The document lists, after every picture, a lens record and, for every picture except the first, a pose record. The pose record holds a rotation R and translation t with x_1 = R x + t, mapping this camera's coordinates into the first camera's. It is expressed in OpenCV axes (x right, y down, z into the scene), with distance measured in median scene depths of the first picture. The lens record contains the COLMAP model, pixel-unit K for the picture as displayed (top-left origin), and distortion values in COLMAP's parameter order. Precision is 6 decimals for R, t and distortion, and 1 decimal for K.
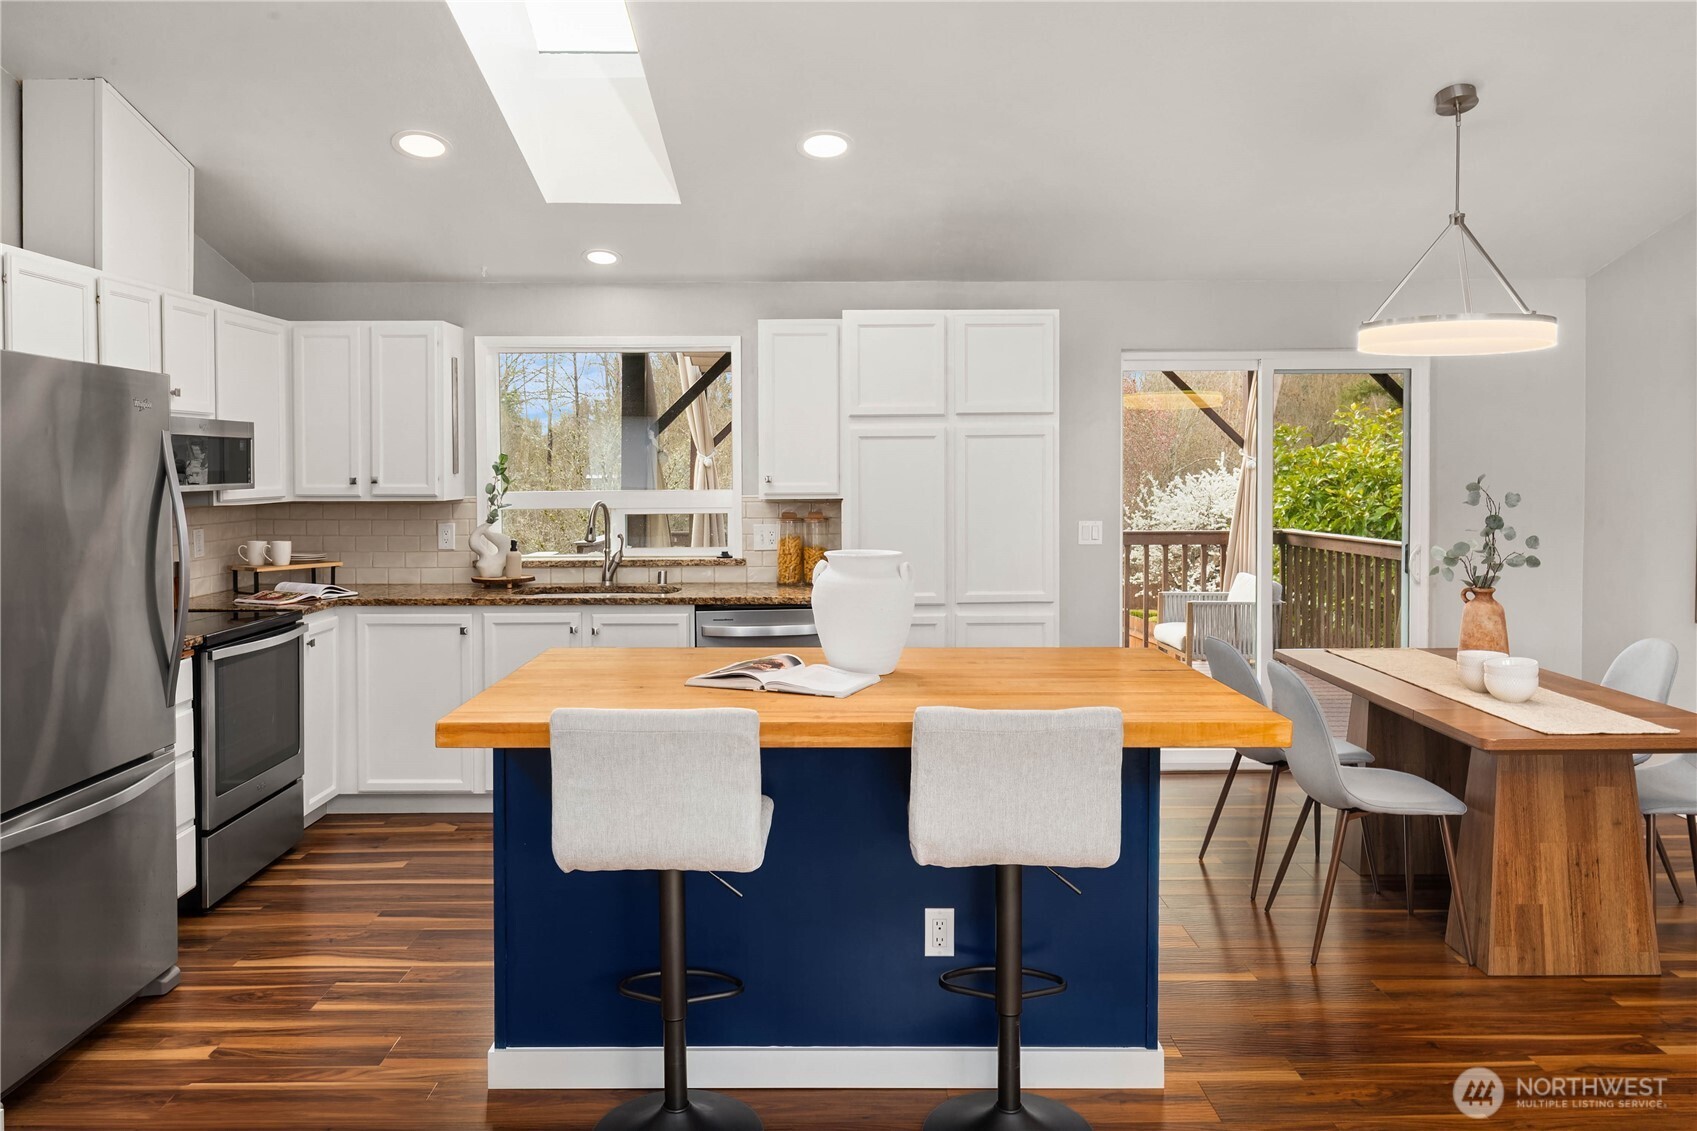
lens RADIAL K [[1169.9, 0, 858.5], [0, 1169.9, 532.4], [0, 0, 1]] dist [0.001937, -0.000857]
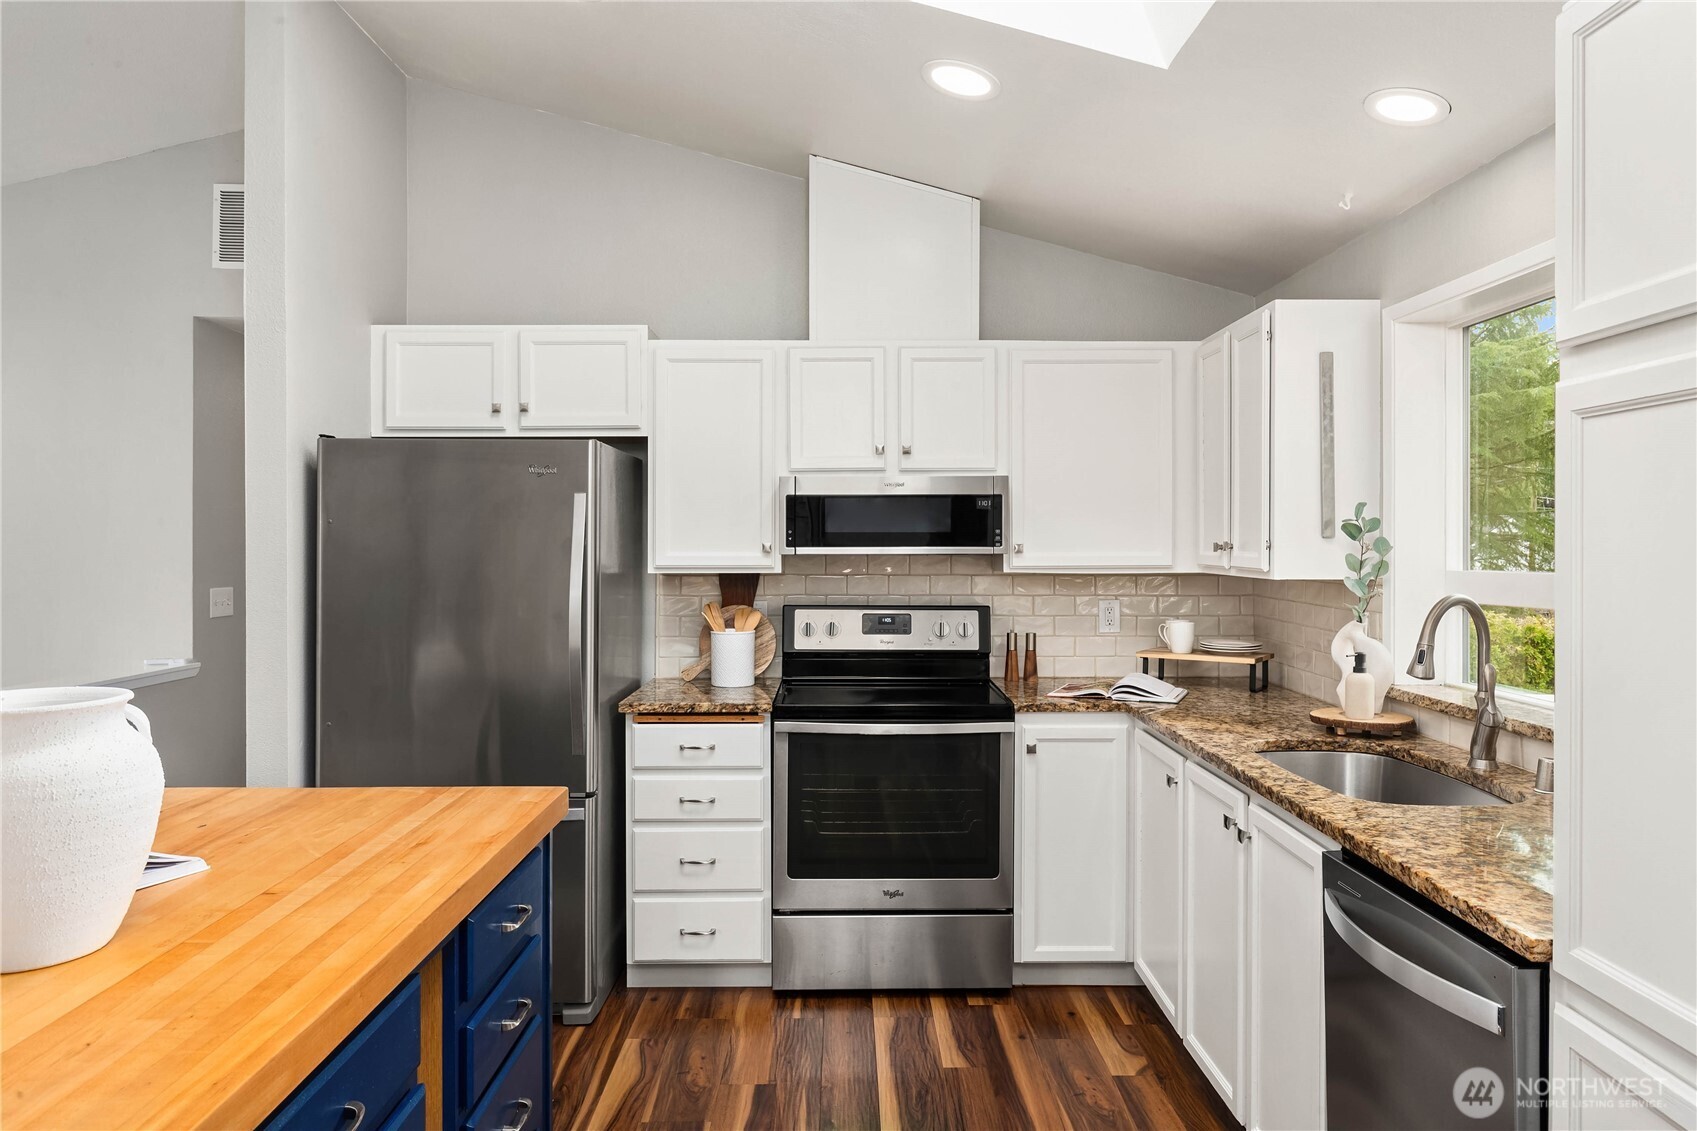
lens RADIAL K [[1169.9, 0, 858.5], [0, 1169.9, 532.4], [0, 0, 1]] dist [0.001937, -0.000857]
pose [[0.002290, 0.000190, -0.999997, 0.237962], [-0.050420, 0.998728, 0.000074, -0.033514], [0.998725, 0.050420, 0.002296, 0.627287]]
